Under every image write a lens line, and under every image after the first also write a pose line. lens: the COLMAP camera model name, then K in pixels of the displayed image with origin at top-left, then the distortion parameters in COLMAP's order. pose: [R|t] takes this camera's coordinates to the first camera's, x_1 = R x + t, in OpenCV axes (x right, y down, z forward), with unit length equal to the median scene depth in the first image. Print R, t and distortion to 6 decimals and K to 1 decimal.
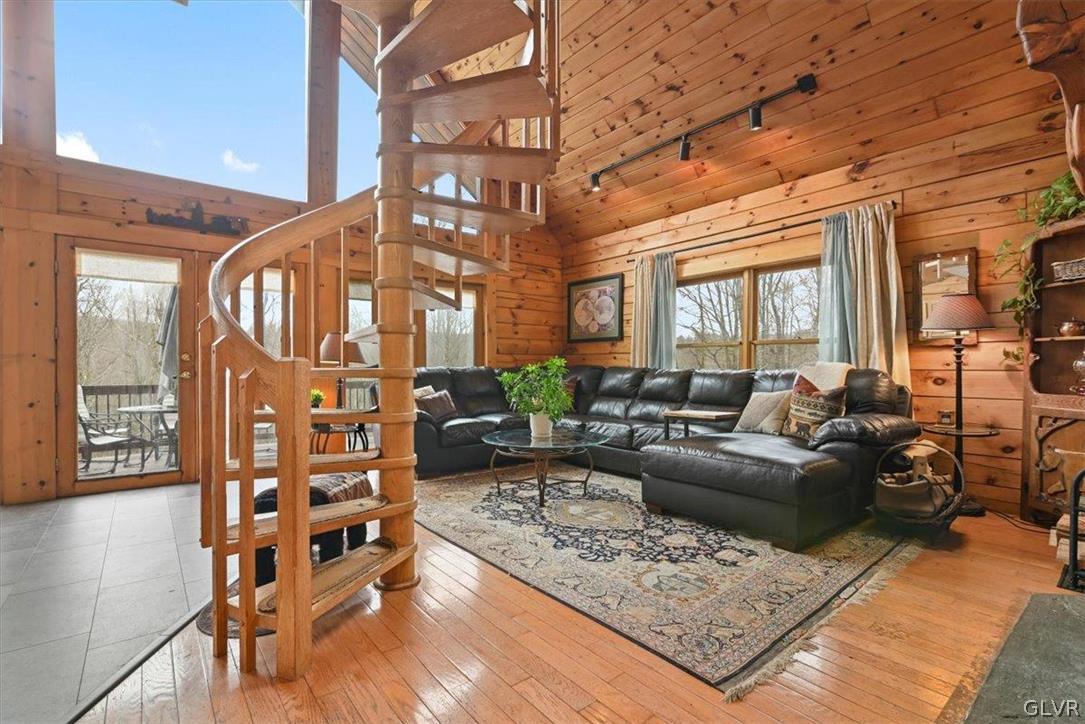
lens RADIAL K [[502.0, 0, 542.5], [0, 502.0, 362.0], [0, 0, 1]] dist [0.000679, 0.000159]
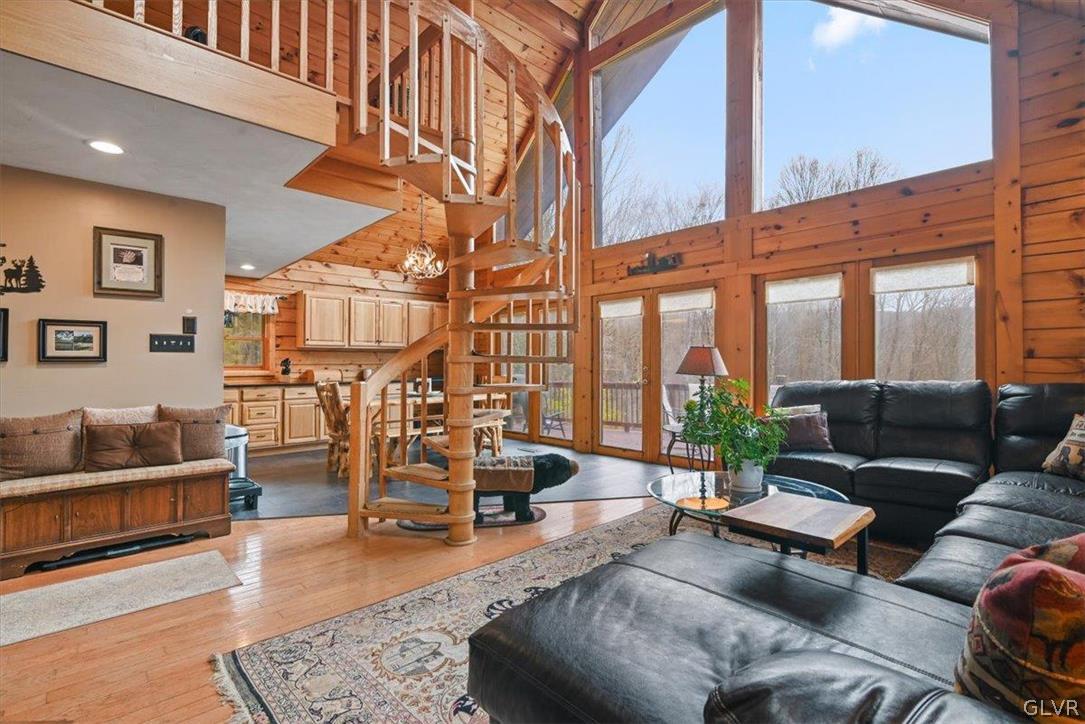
lens RADIAL K [[499.7, 0, 538.6], [0, 499.7, 356.6], [0, 0, 1]] dist [0.000129, 0.000254]
pose [[0.071203, -0.016742, -0.997321, 0.957731], [0.012804, 0.999792, -0.015870, -0.039265], [0.997380, -0.011639, 0.071403, 0.970180]]
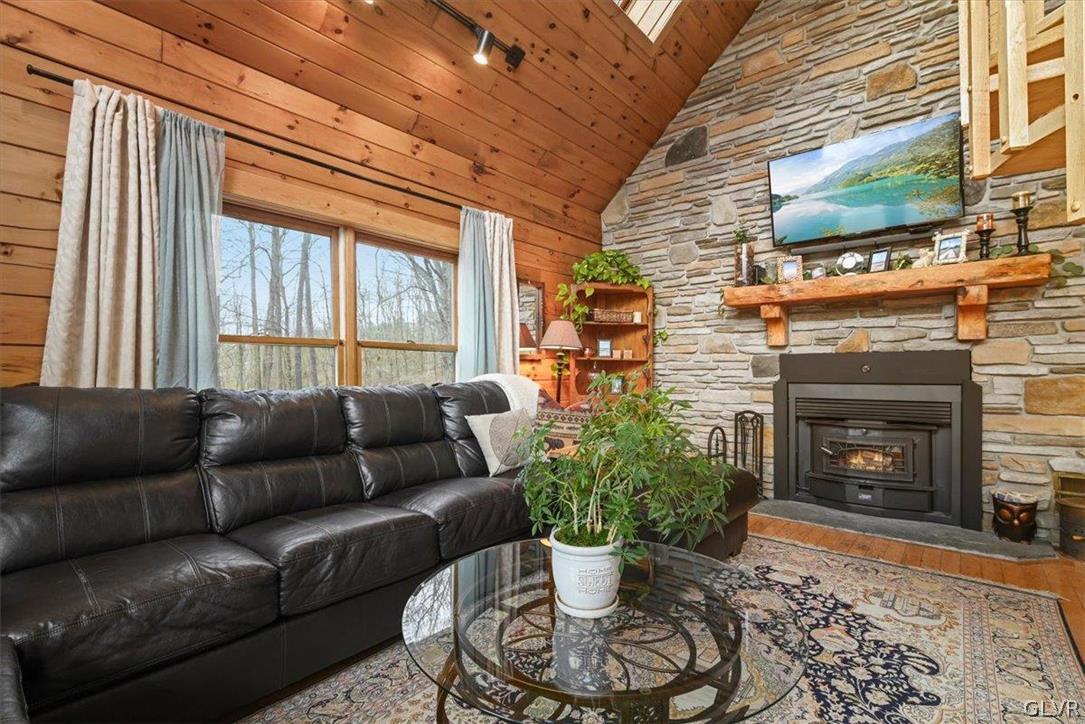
lens RADIAL K [[499.7, 0, 538.6], [0, 499.7, 356.6], [0, 0, 1]] dist [0.000129, 0.000254]
pose [[-0.188261, 0.027600, 0.981731, -0.466553], [-0.007031, 0.999542, -0.029449, -0.004688], [-0.982094, -0.012446, -0.187980, 1.581275]]
